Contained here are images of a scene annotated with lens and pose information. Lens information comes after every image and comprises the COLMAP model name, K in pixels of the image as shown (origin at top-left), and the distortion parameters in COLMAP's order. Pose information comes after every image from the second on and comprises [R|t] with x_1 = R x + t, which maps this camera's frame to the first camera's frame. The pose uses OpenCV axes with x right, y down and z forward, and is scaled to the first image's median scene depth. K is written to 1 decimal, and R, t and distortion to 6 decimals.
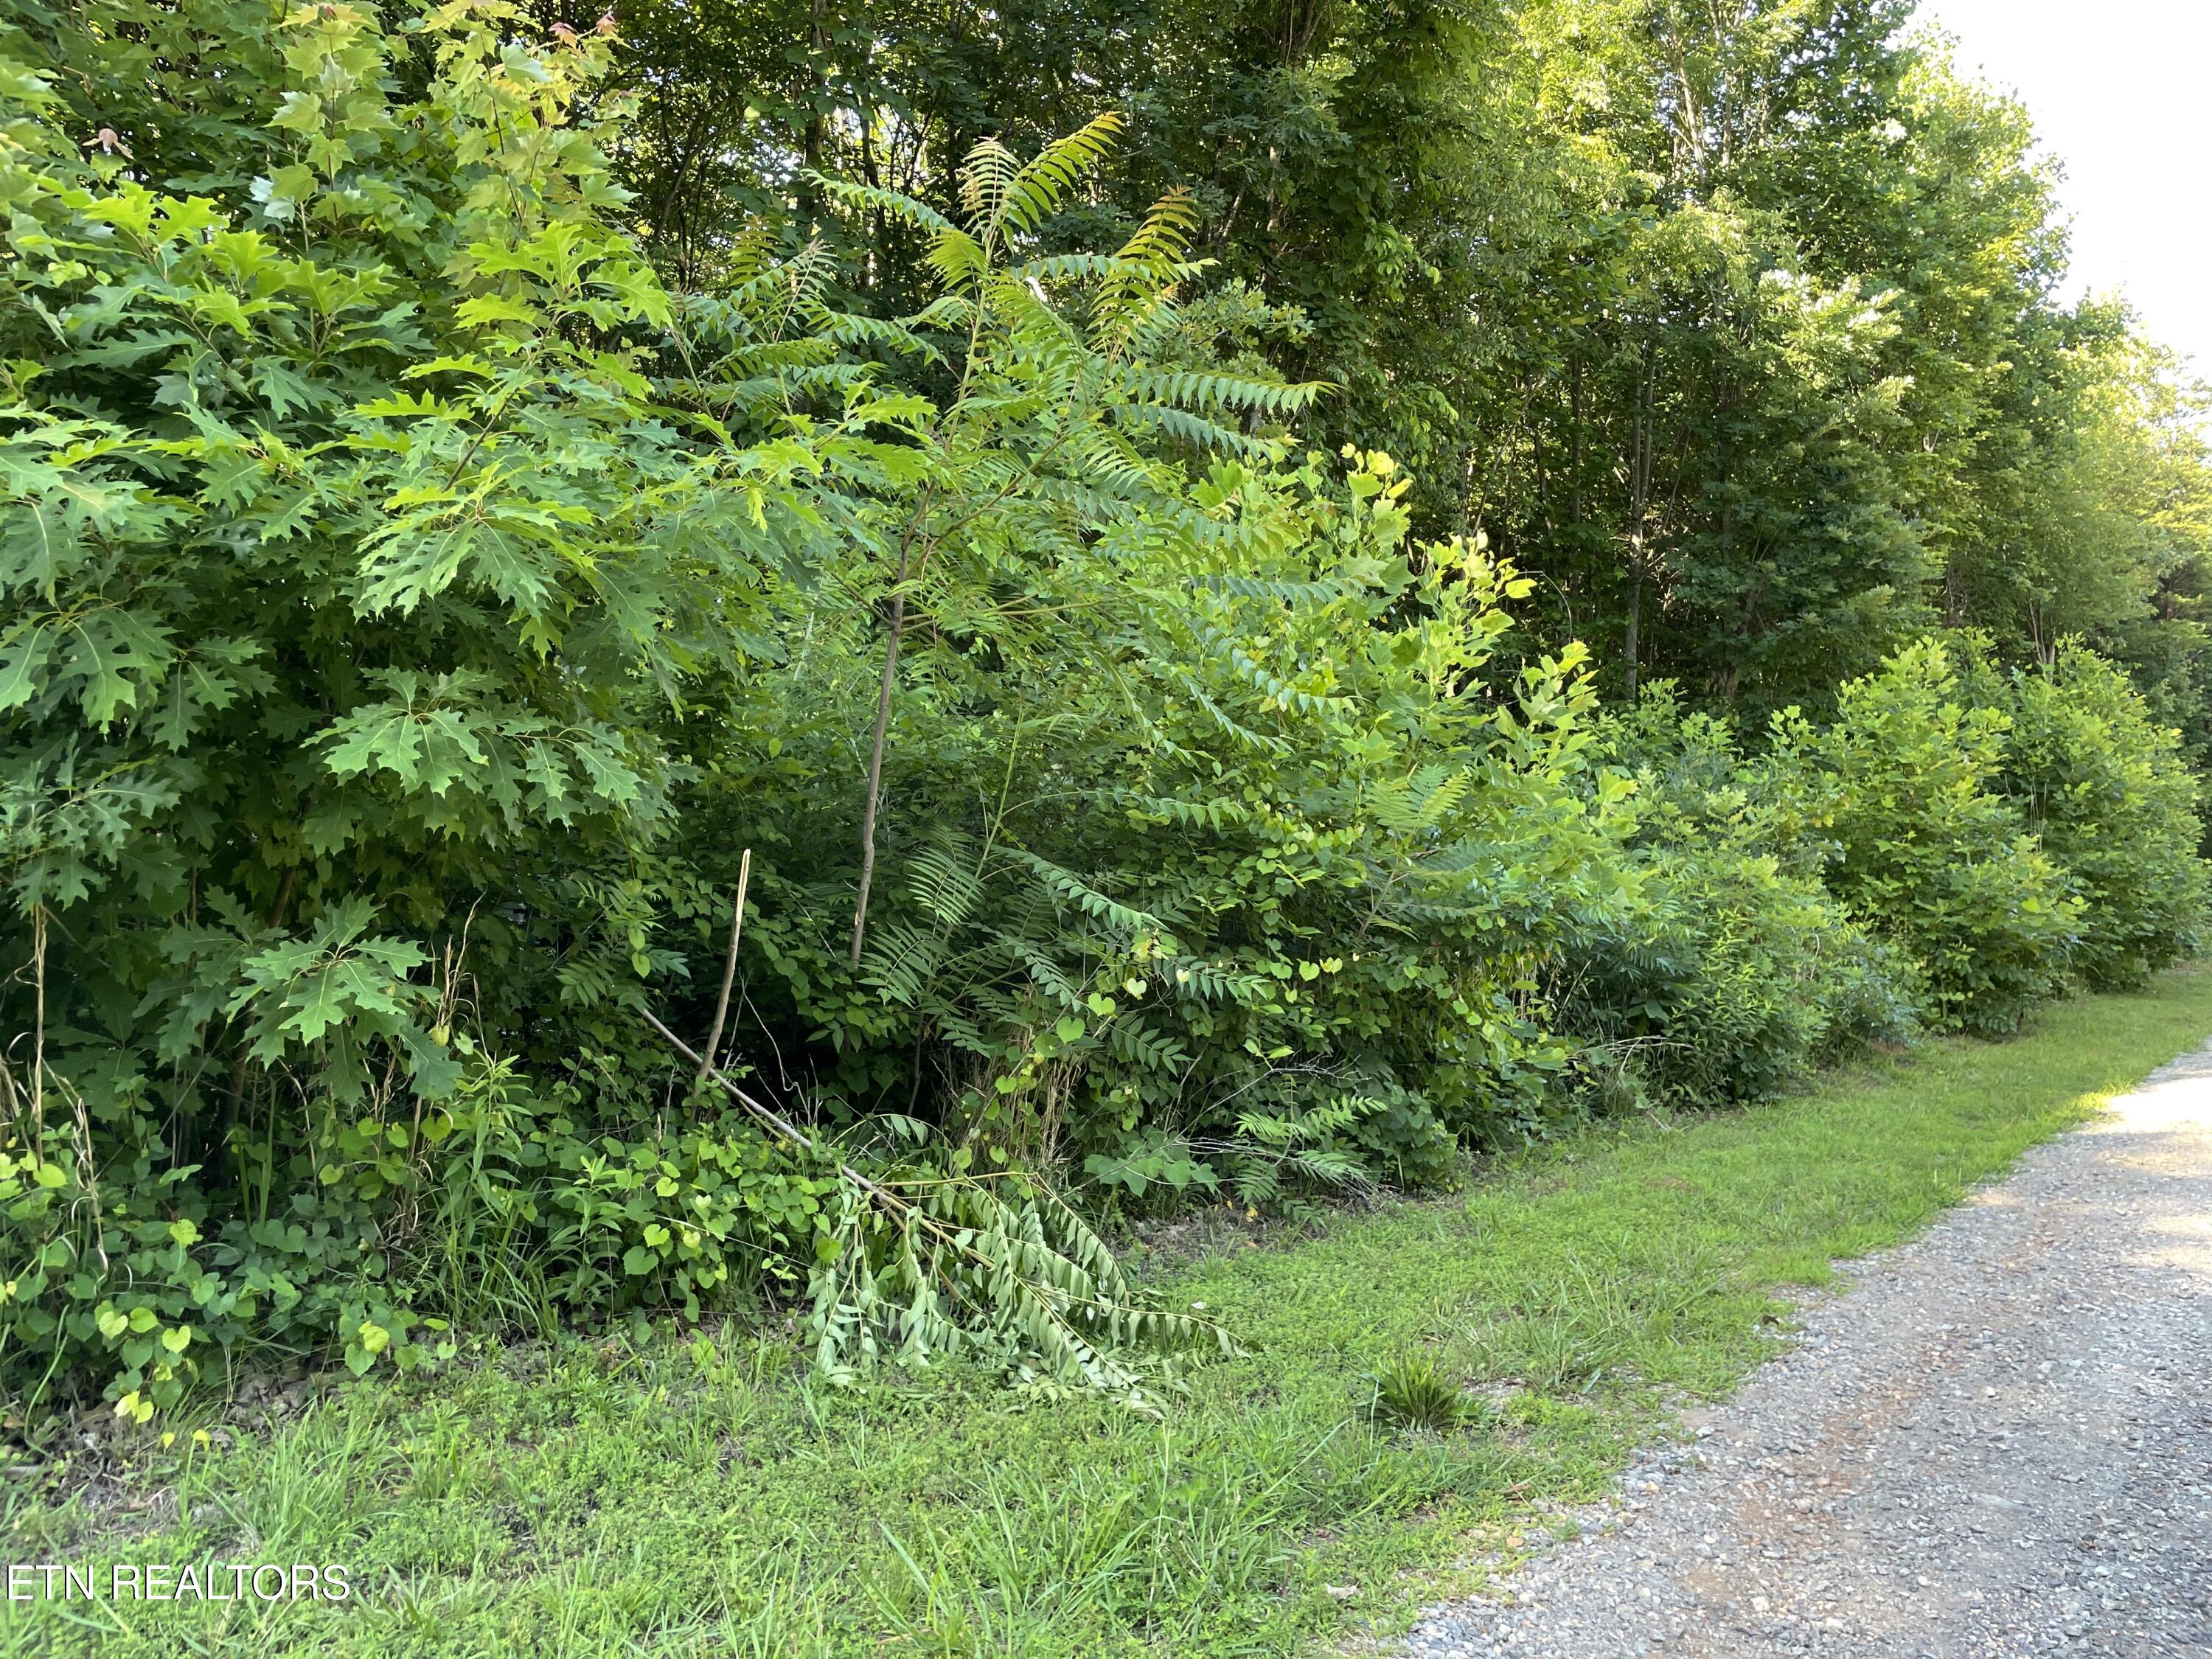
lens RADIAL K [[1677.4, 0, 1111.5], [0, 1677.4, 890.8], [0, 0, 1]] dist [0.137946, -0.173268]
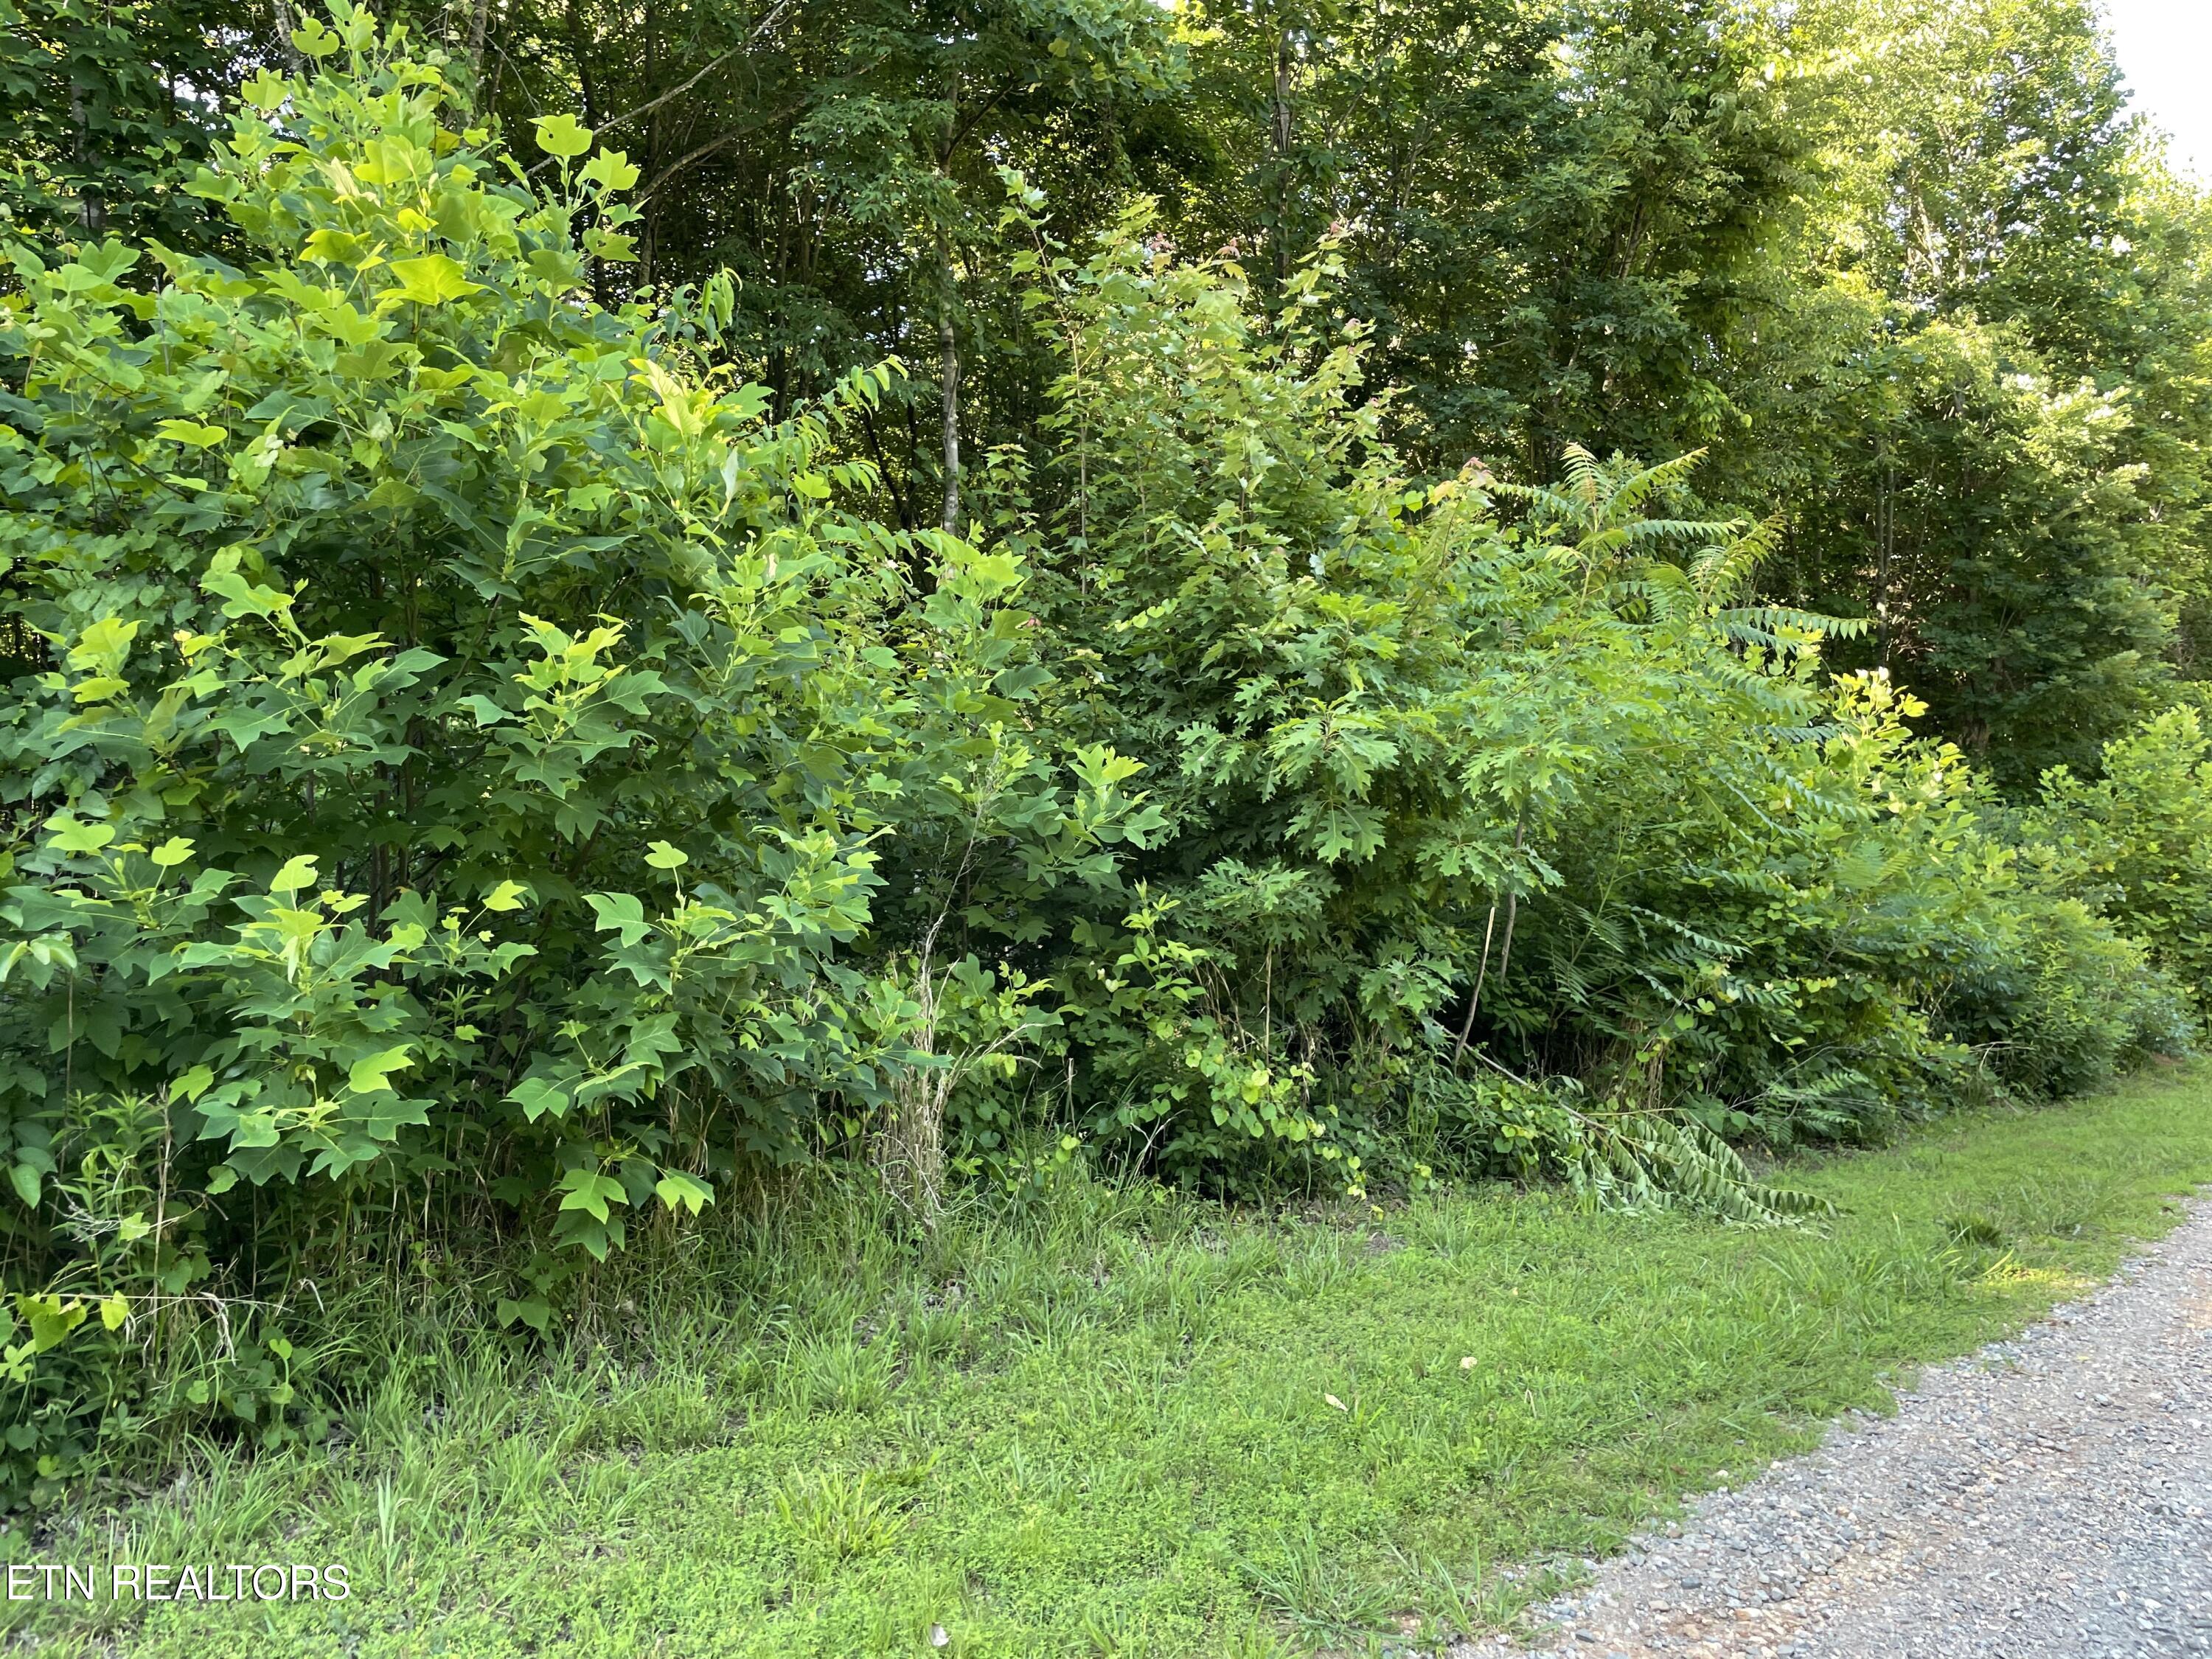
lens RADIAL K [[1669.0, 0, 1105.1], [0, 1669.0, 862.9], [0, 0, 1]] dist [0.108156, -0.129024]
pose [[0.995266, -0.011477, -0.096509, -0.136771], [0.007741, 0.999209, -0.038997, -0.002743], [0.096881, 0.038065, 0.994568, -0.207925]]
